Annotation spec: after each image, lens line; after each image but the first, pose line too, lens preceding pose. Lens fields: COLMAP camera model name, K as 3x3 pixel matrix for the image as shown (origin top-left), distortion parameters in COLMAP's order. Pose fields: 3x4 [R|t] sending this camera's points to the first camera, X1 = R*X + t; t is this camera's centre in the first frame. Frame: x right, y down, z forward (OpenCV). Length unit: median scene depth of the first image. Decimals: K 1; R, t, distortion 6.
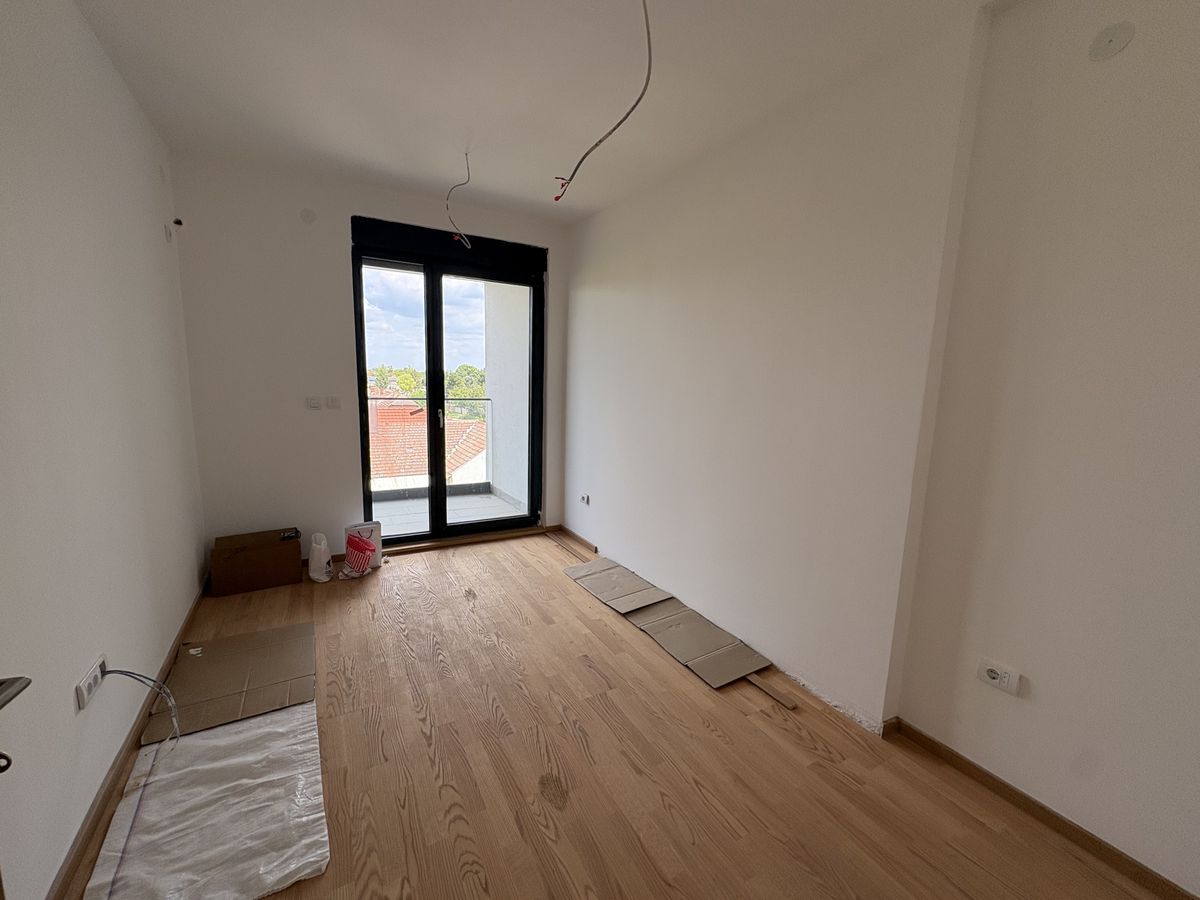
lens RADIAL K [[479.0, 0, 603.7], [0, 479.0, 451.2], [0, 0, 1]] dist [-0.000102, 0.000595]
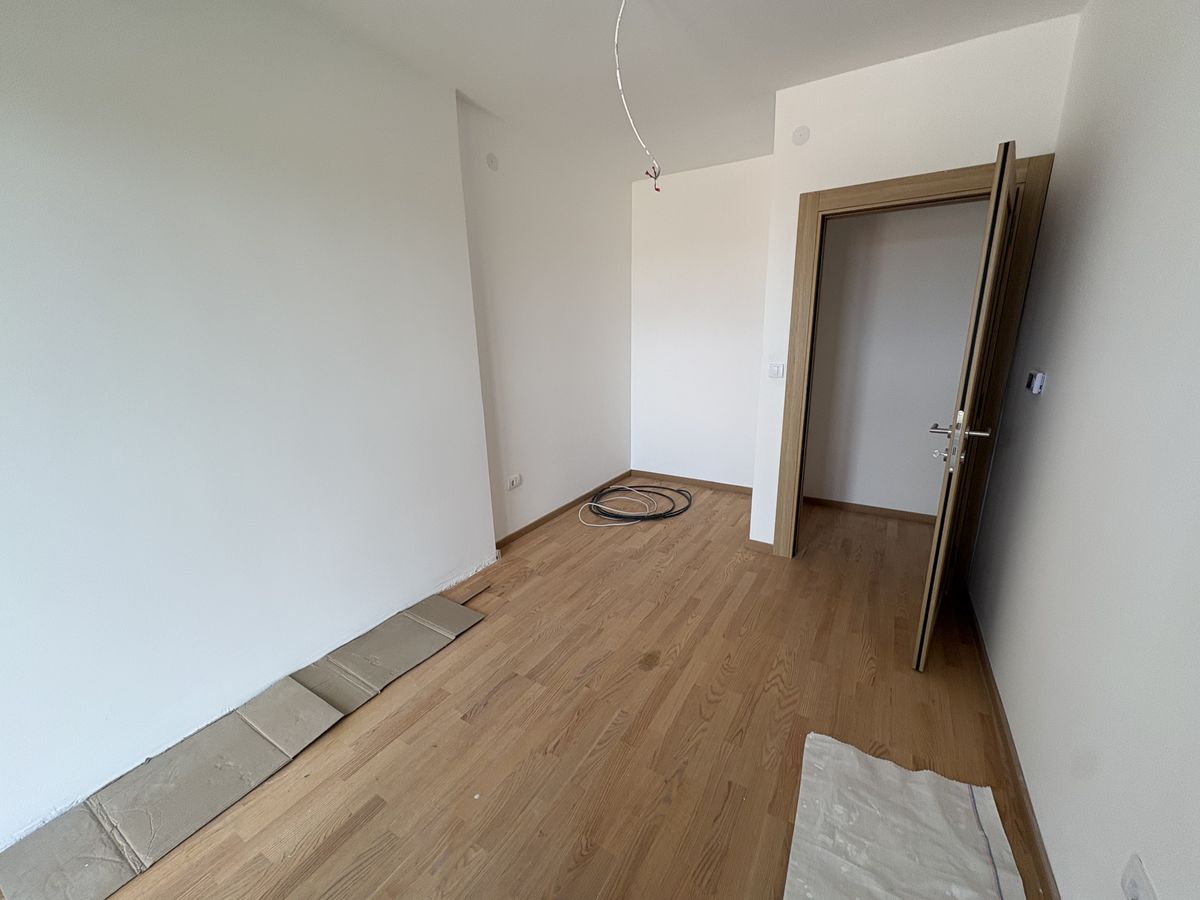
lens RADIAL K [[479.0, 0, 594.4], [0, 479.0, 450.2], [0, 0, 1]] dist [-0.000102, 0.000595]
pose [[-0.470088, -0.241941, 0.848812, -0.727984], [0.132916, 0.931324, 0.339071, -0.210599], [-0.872554, 0.272214, -0.405646, 1.091718]]
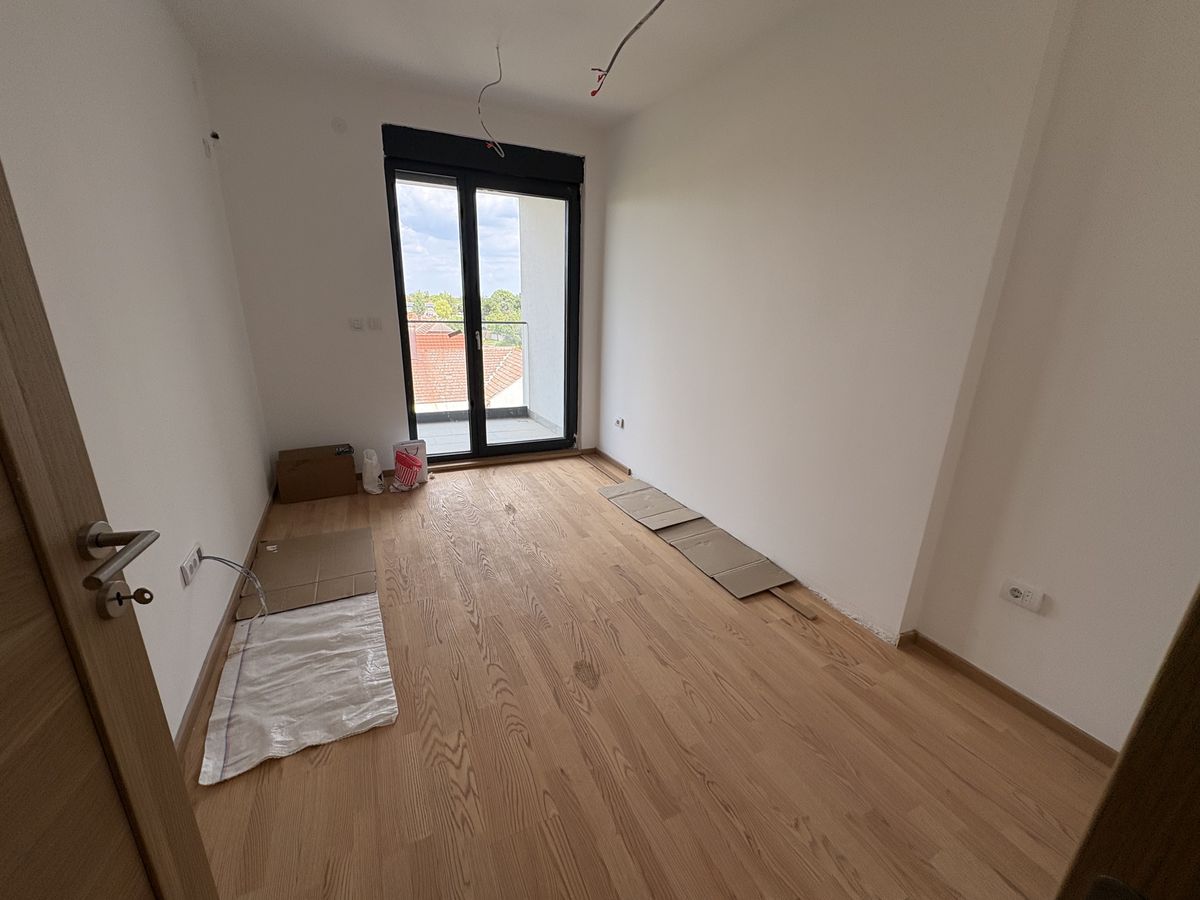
lens RADIAL K [[479.0, 0, 603.5], [0, 479.0, 451.0], [0, 0, 1]] dist [-0.000102, 0.000595]
pose [[0.997079, 0.021447, -0.073300, 0.004137], [-0.010428, 0.989003, 0.147530, 0.018393], [0.075658, -0.146334, 0.986338, -0.020481]]
